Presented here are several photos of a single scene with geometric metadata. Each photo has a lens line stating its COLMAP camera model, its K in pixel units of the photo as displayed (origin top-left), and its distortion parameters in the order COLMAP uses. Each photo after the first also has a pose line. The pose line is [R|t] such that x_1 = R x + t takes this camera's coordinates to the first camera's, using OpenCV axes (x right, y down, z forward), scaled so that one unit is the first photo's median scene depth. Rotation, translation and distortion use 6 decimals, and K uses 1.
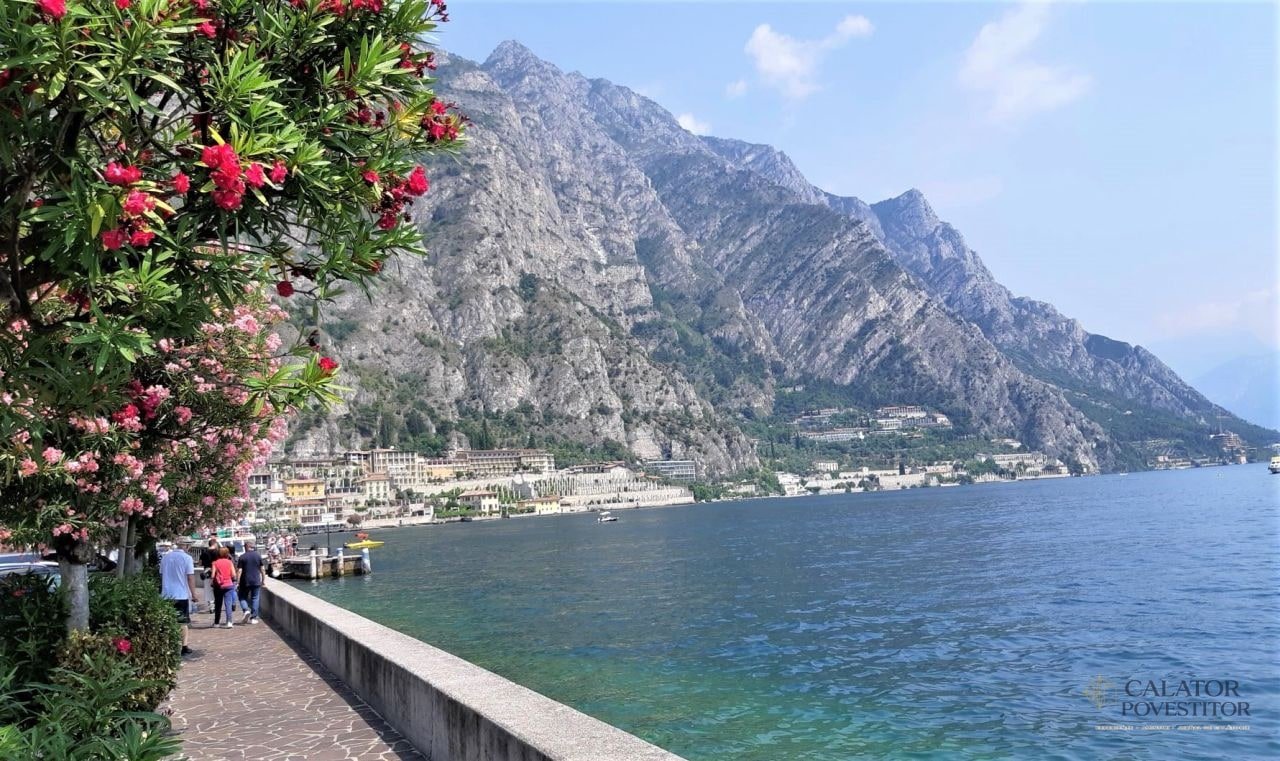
lens RADIAL K [[1065.9, 0, 609.3], [0, 1065.9, 375.5], [0, 0, 1]] dist [0.101952, -0.002605]
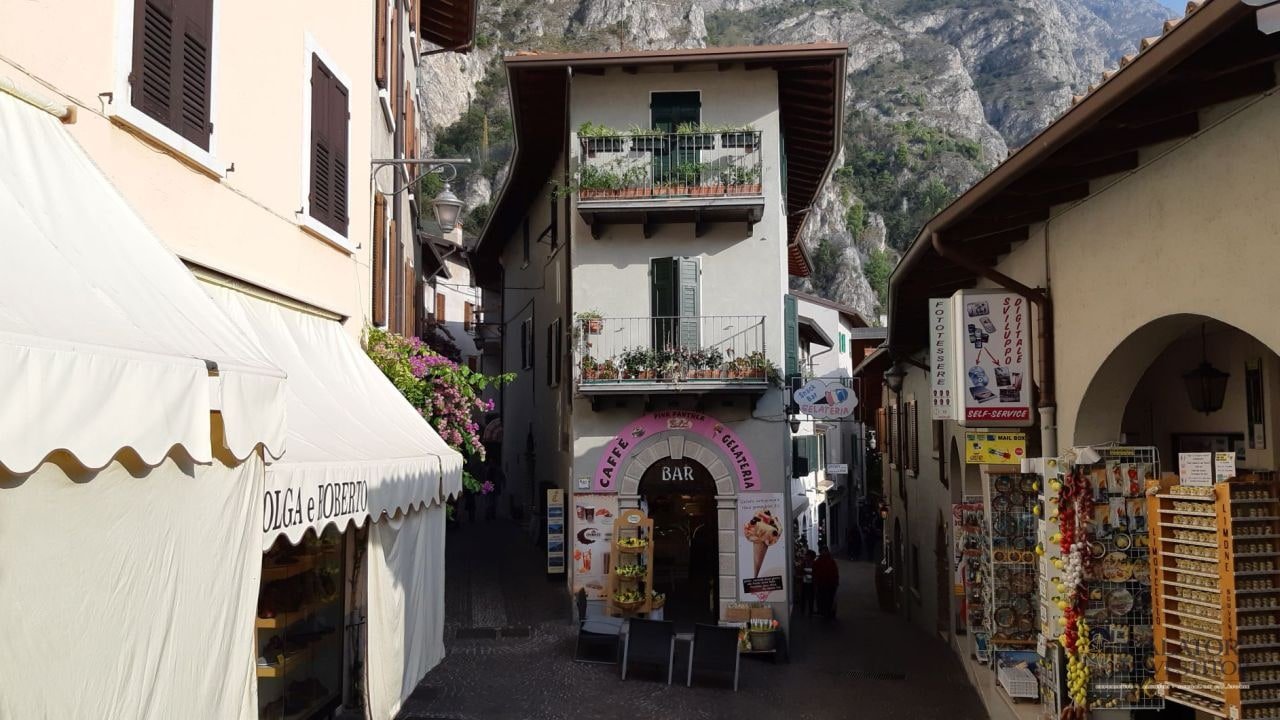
lens RADIAL K [[1013.2, 0, 640.0], [0, 1013.2, 360.0], [0, 0, 1]] dist [0.097951, -0.190133]
pose [[0.948444, 0.041608, -0.314201, -0.170955], [-0.021928, 0.997584, 0.065913, 0.028743], [0.316185, -0.055625, 0.947066, 0.185815]]
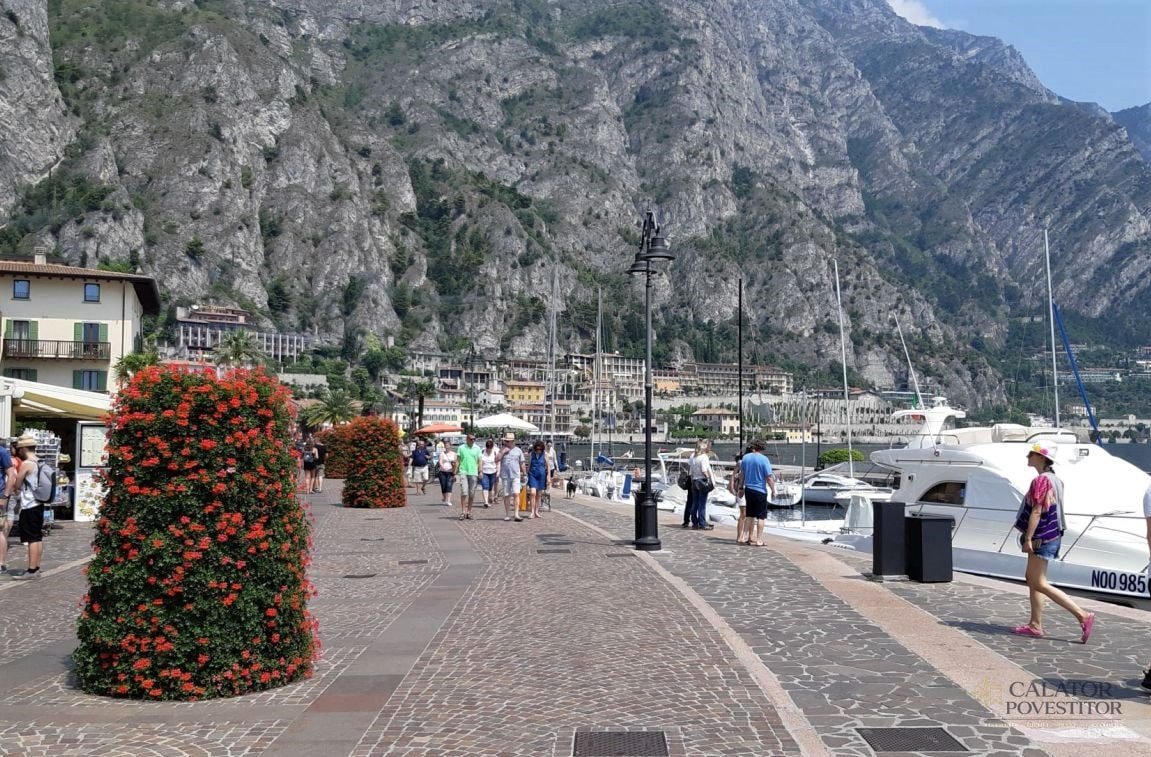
lens RADIAL K [[1128.5, 0, 591.6], [0, 1128.5, 407.8], [0, 0, 1]] dist [0.120607, -0.275264]
pose [[0.986613, 0.068487, -0.148003, -0.048973], [-0.053522, 0.993258, 0.102834, 0.011088], [0.154048, -0.093536, 0.983626, 0.057988]]
